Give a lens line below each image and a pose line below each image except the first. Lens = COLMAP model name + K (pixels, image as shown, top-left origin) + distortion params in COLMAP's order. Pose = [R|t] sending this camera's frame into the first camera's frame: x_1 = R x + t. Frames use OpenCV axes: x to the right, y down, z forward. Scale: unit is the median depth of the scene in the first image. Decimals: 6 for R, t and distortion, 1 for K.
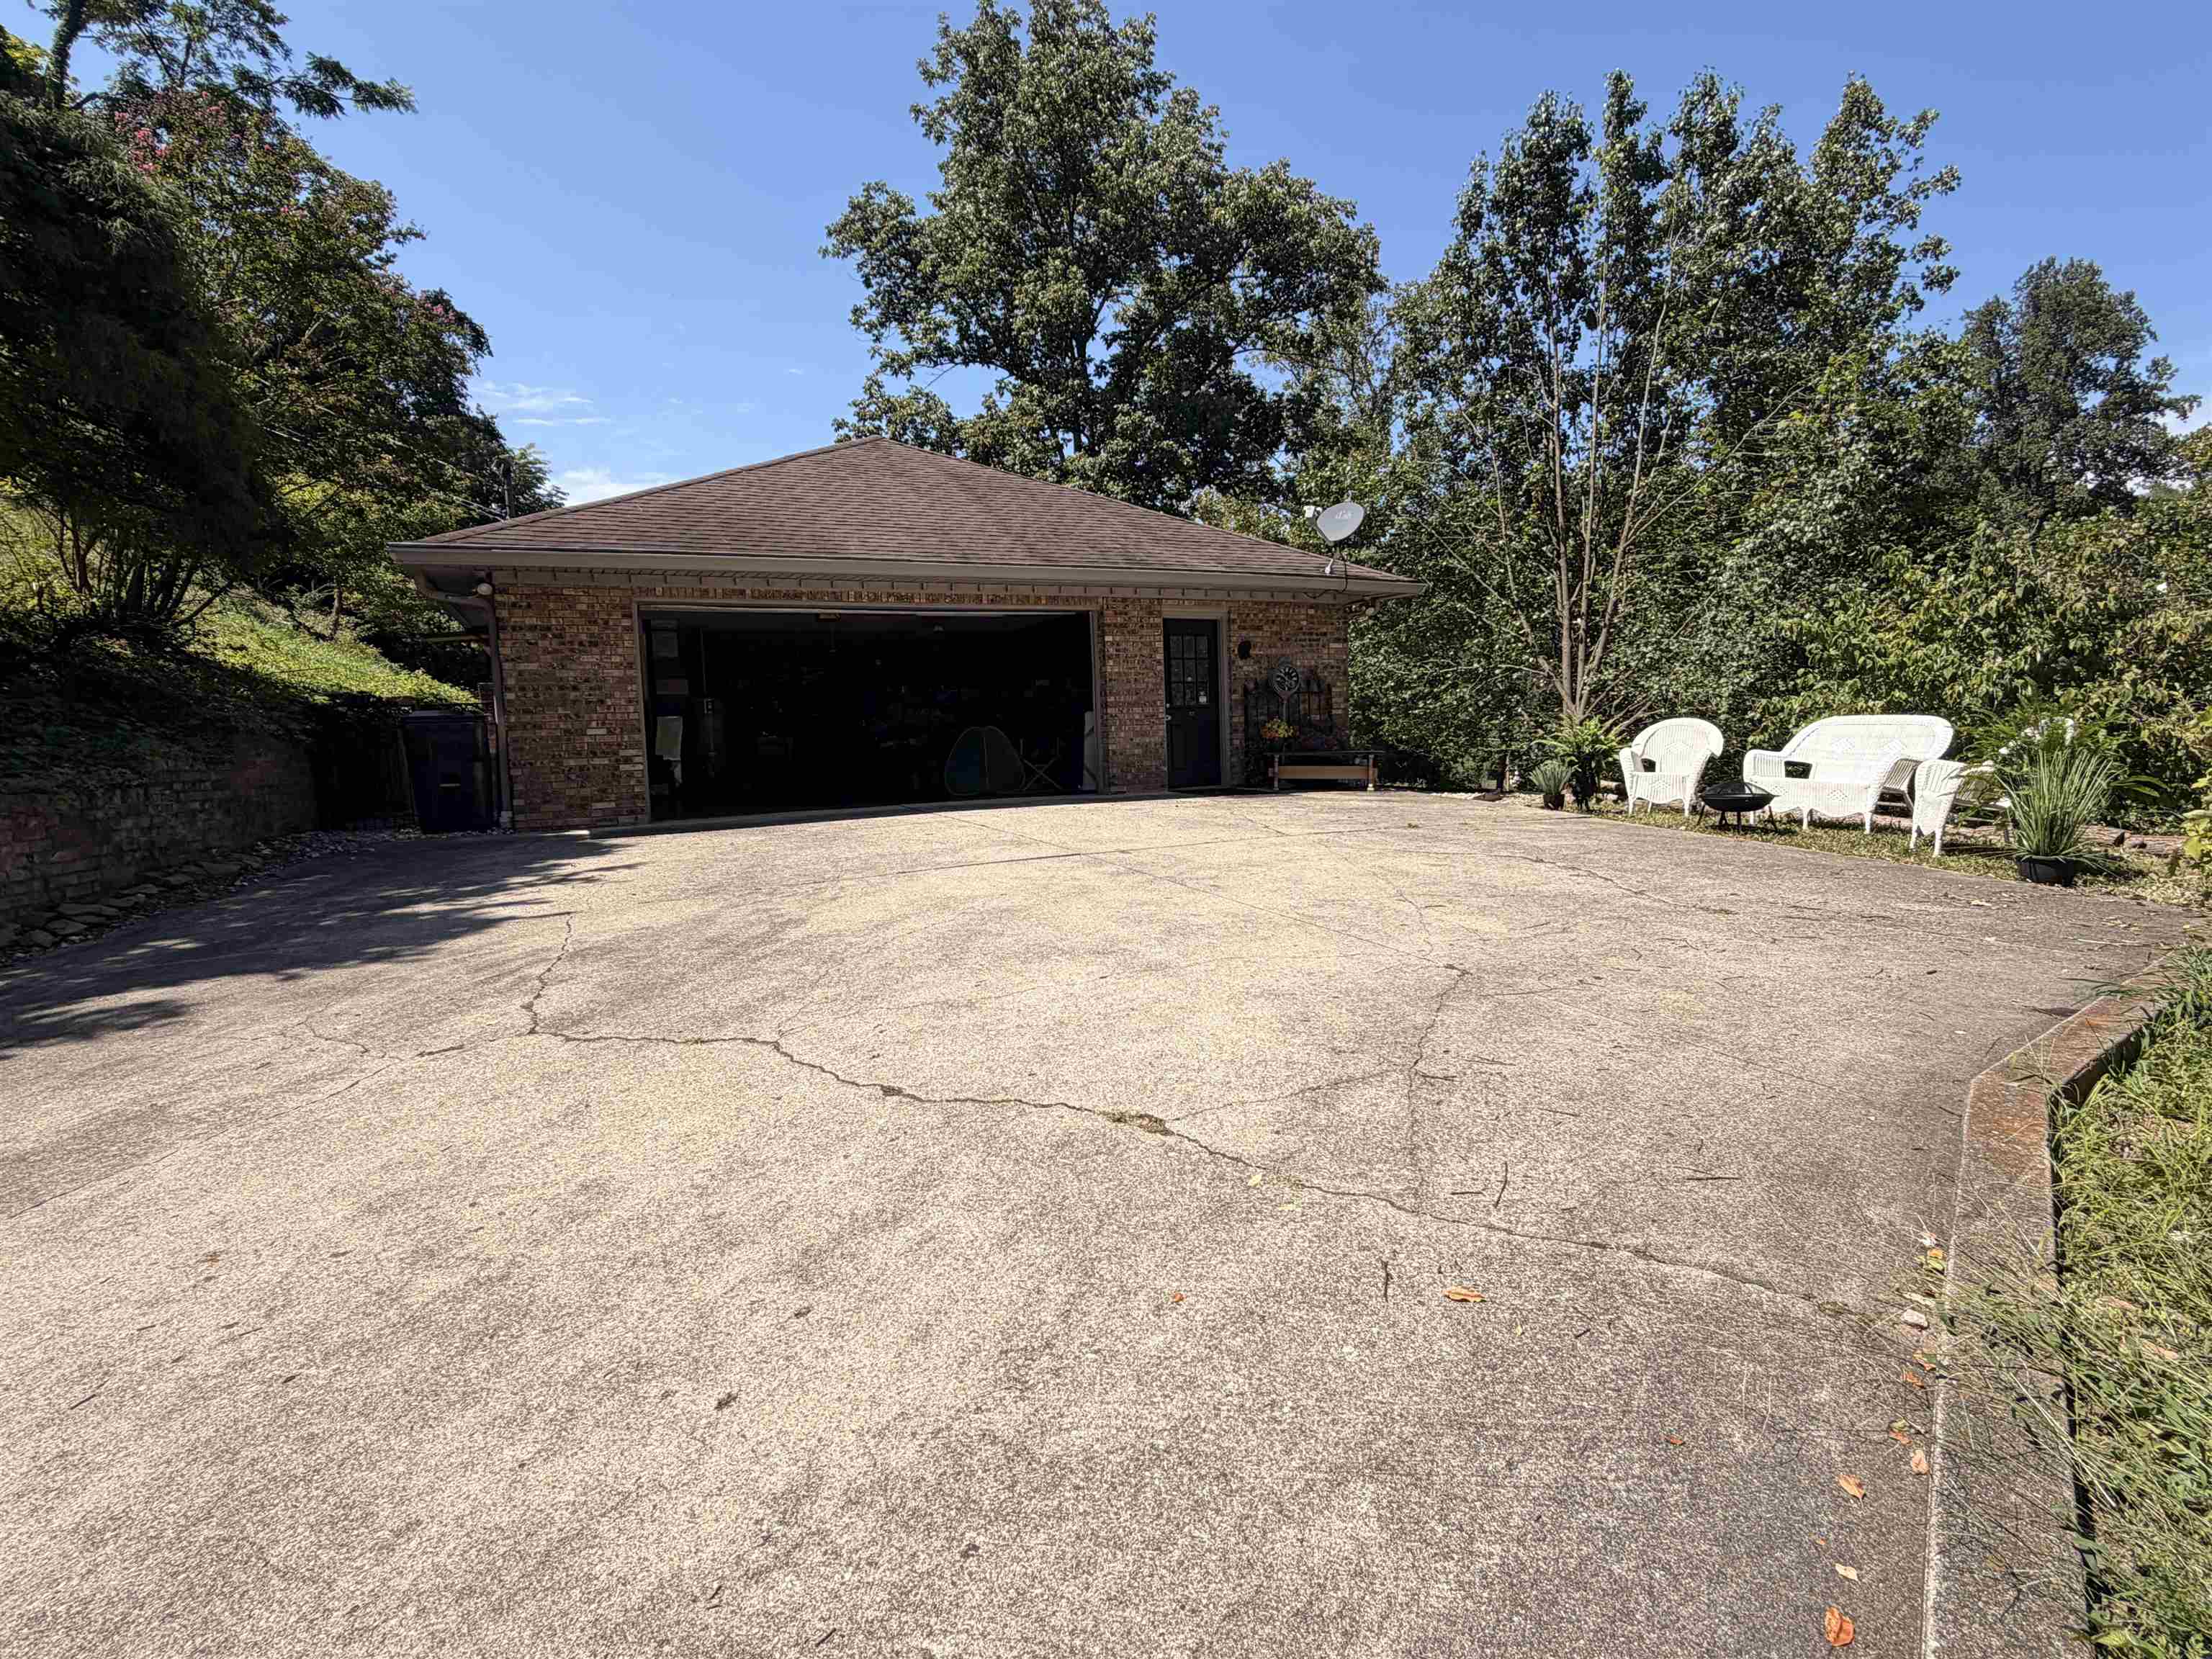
lens RADIAL K [[1100.1, 0, 1106.3], [0, 1100.1, 827.9], [0, 0, 1]] dist [0.005806, -0.003784]
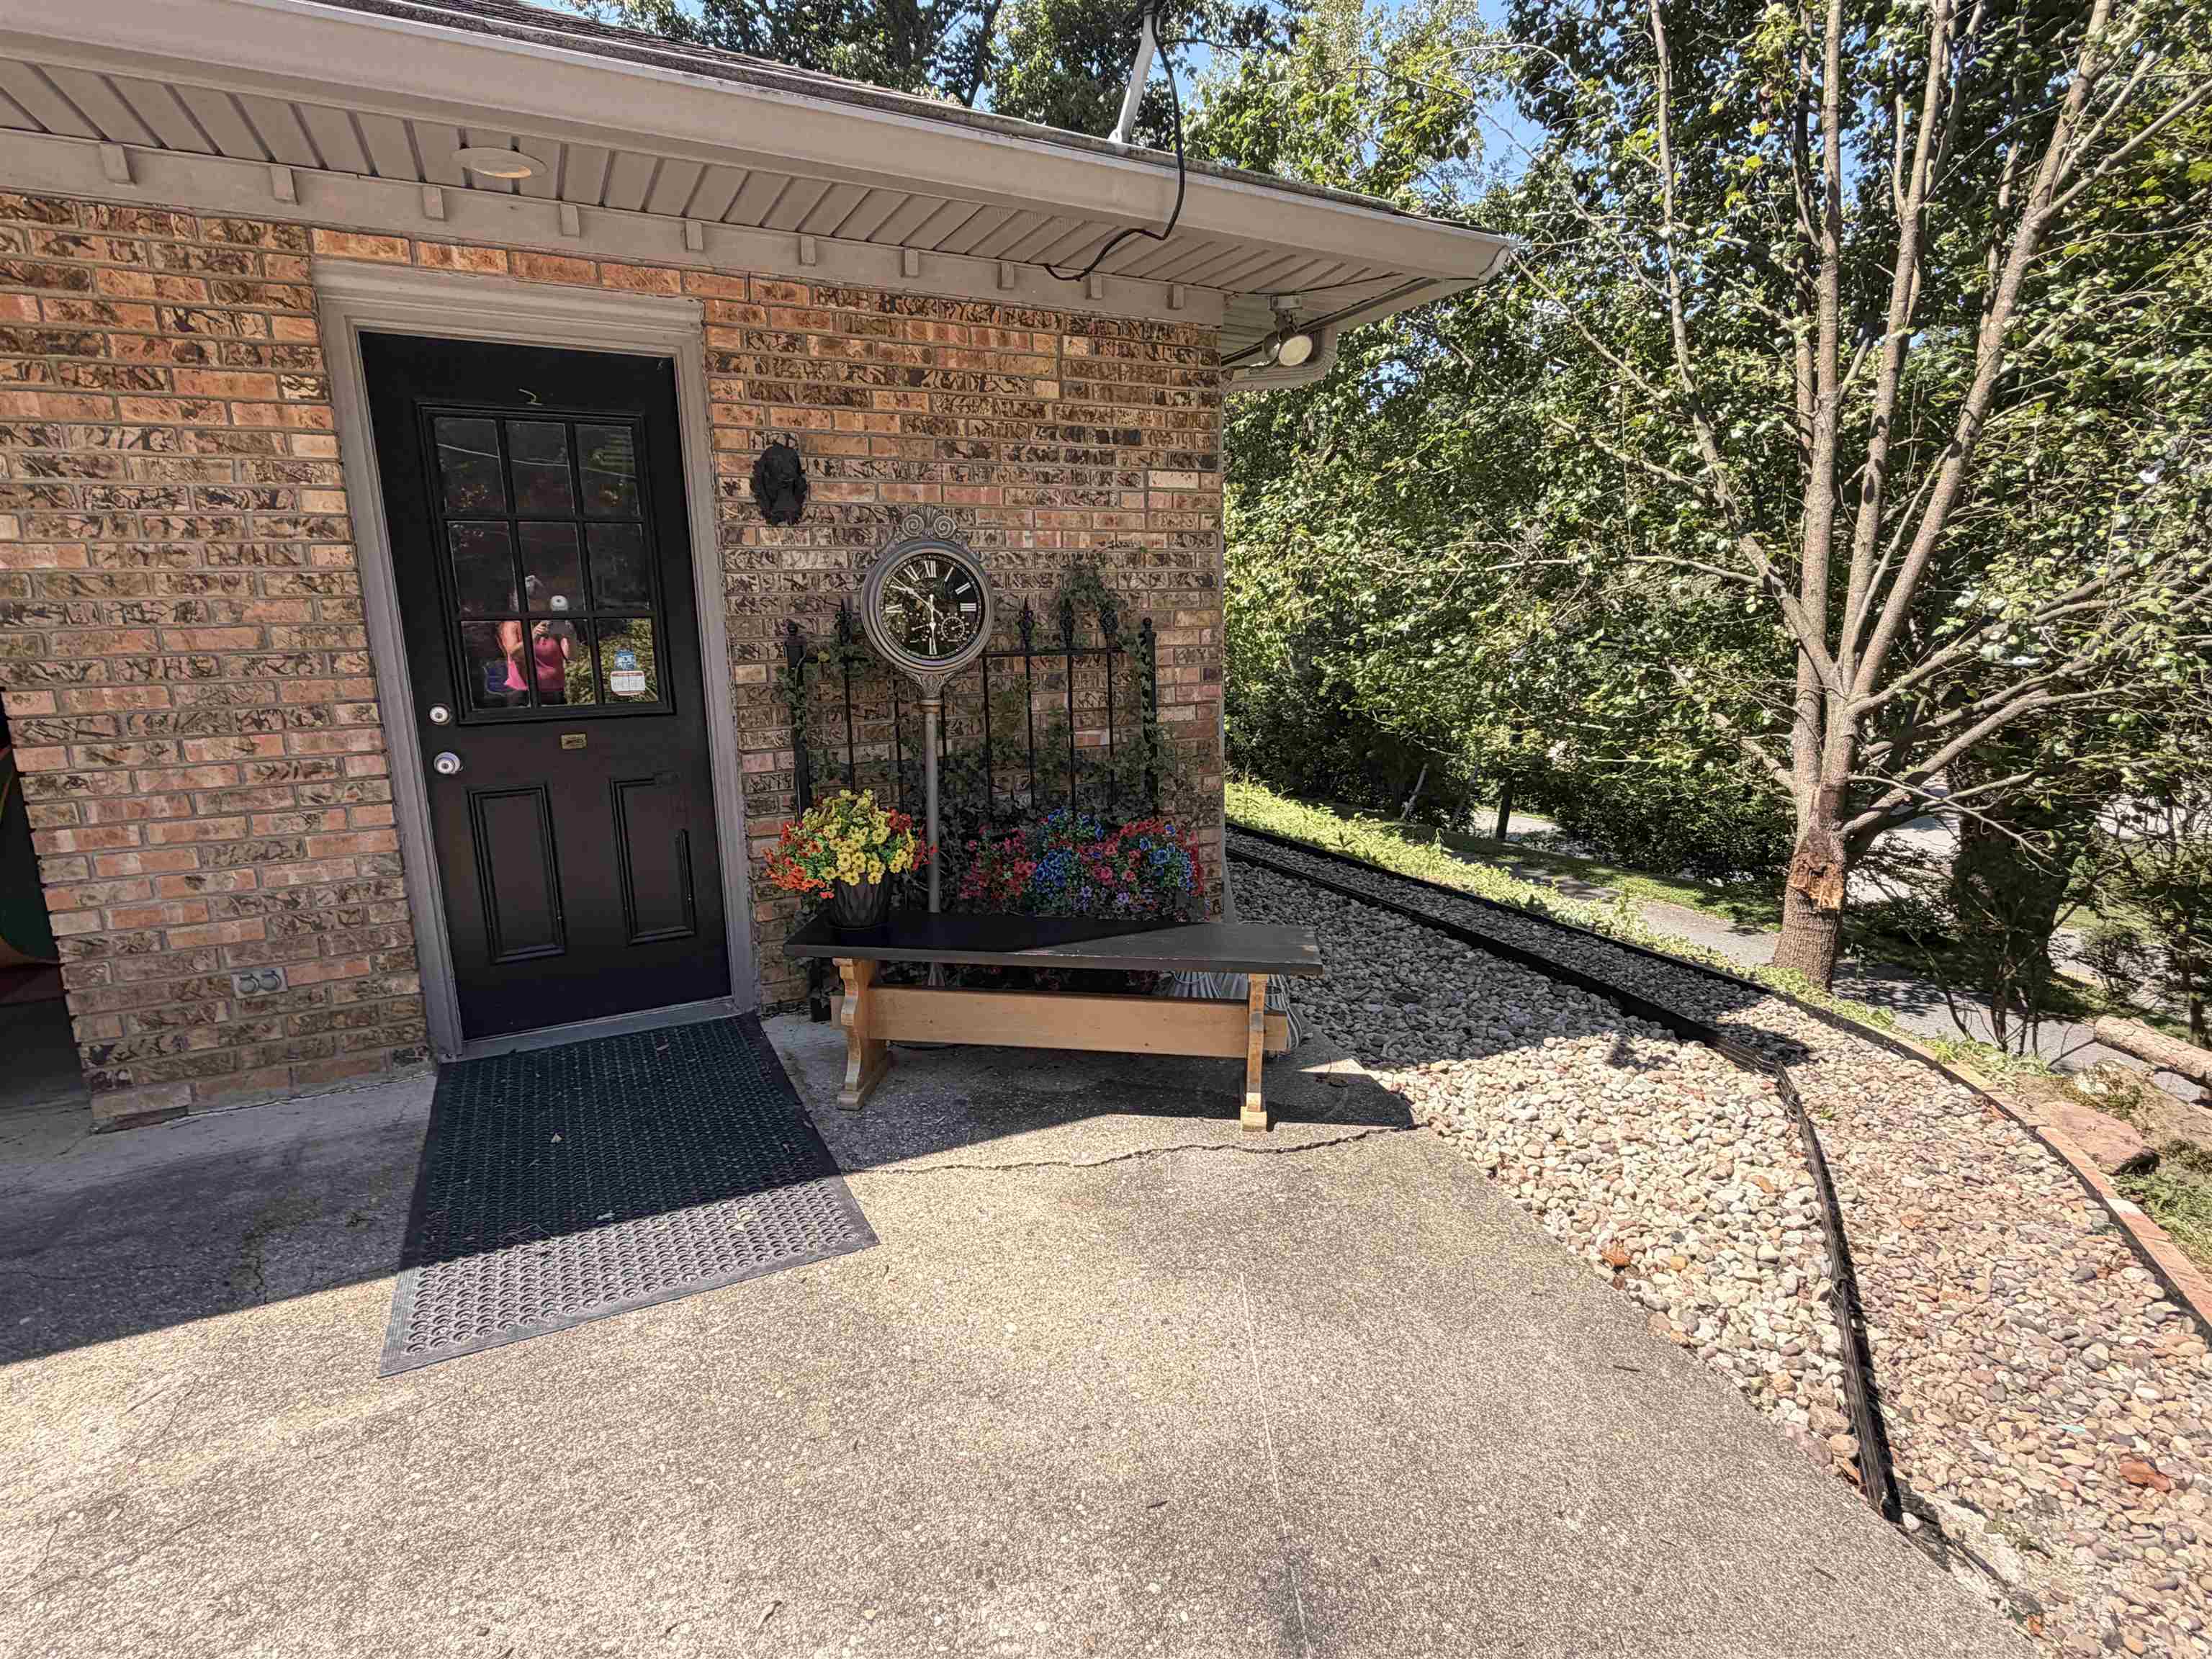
lens RADIAL K [[1100.1, 0, 1107.8], [0, 1100.1, 830.0], [0, 0, 1]] dist [0.005806, -0.003784]
pose [[0.999785, 0.004815, 0.020154, 0.192134], [-0.006791, 0.995050, 0.099143, -0.107304], [-0.019577, -0.099258, 0.994869, 0.730838]]
